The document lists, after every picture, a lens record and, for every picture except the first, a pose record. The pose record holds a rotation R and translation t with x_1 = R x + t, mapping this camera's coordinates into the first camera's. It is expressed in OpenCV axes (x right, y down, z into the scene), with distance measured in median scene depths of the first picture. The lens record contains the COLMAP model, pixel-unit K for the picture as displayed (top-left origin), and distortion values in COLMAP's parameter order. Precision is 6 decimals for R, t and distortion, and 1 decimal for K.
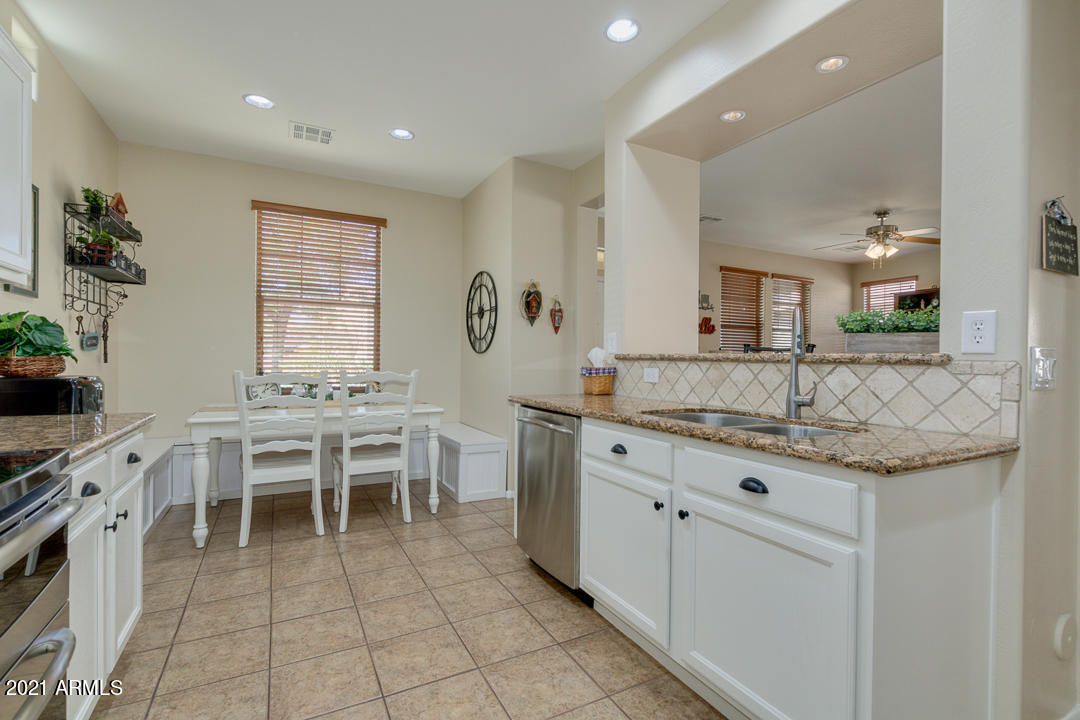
lens RADIAL K [[496.6, 0, 539.9], [0, 496.6, 357.9], [0, 0, 1]] dist [0.008585, -0.003276]
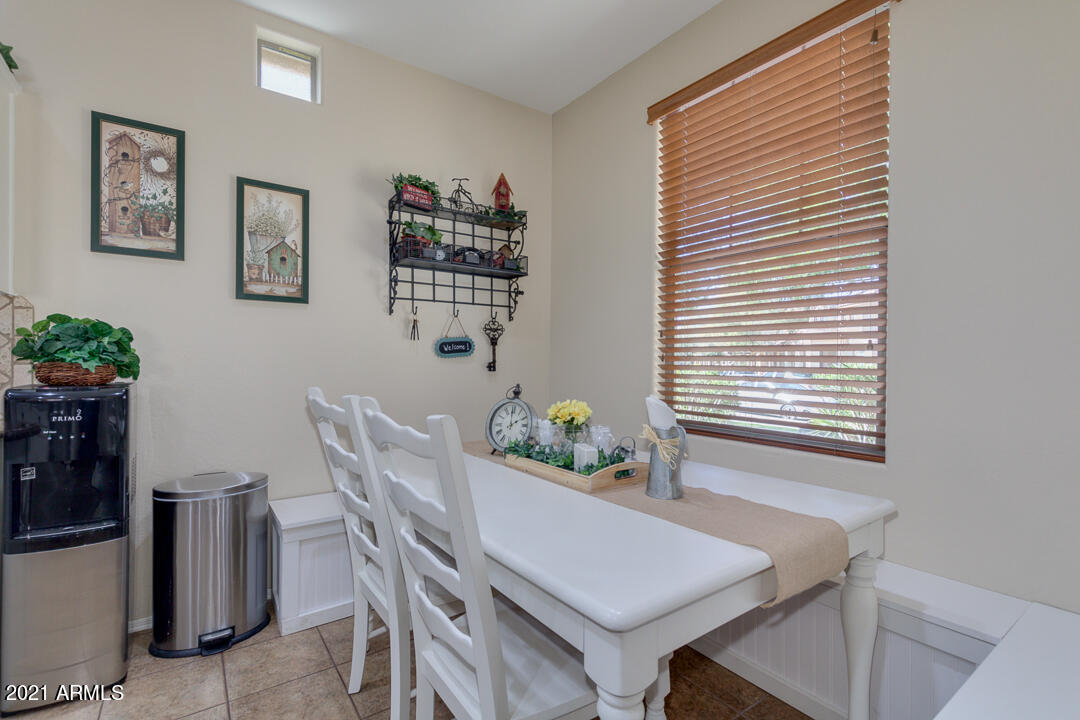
lens RADIAL K [[496.6, 0, 538.3], [0, 496.6, 358.5], [0, 0, 1]] dist [0.008585, -0.003276]
pose [[0.122882, -0.012637, -0.992341, 0.009332], [-0.002254, 0.999913, -0.013012, -0.000833], [0.992419, 0.003836, 0.122843, 1.067856]]
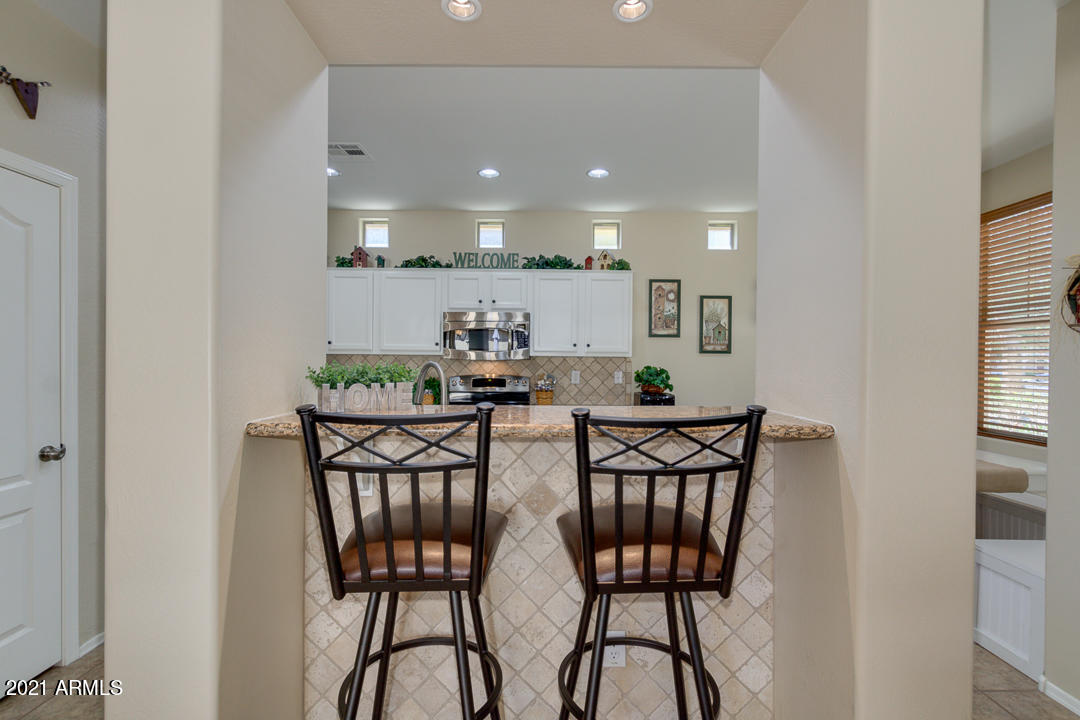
lens RADIAL K [[496.6, 0, 541.6], [0, 496.6, 361.8], [0, 0, 1]] dist [0.008585, -0.003276]
pose [[-0.467351, -0.010193, -0.884013, 0.809272], [-0.010492, 0.999927, -0.005983, -0.056628], [0.884010, 0.006479, -0.467423, 1.003220]]
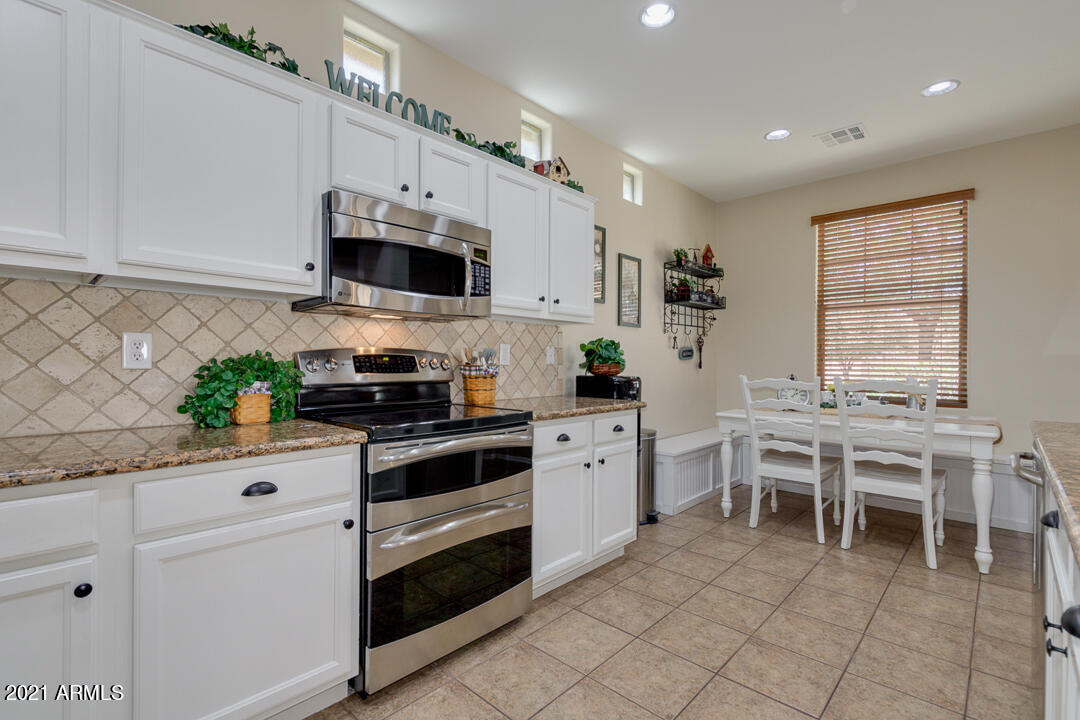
lens RADIAL K [[496.6, 0, 542.8], [0, 496.6, 358.7], [0, 0, 1]] dist [0.008585, -0.003276]
pose [[0.325047, -0.011438, -0.945629, 0.325422], [0.000340, 0.999928, -0.011978, -0.000637], [0.945698, 0.003572, 0.325027, 0.148581]]
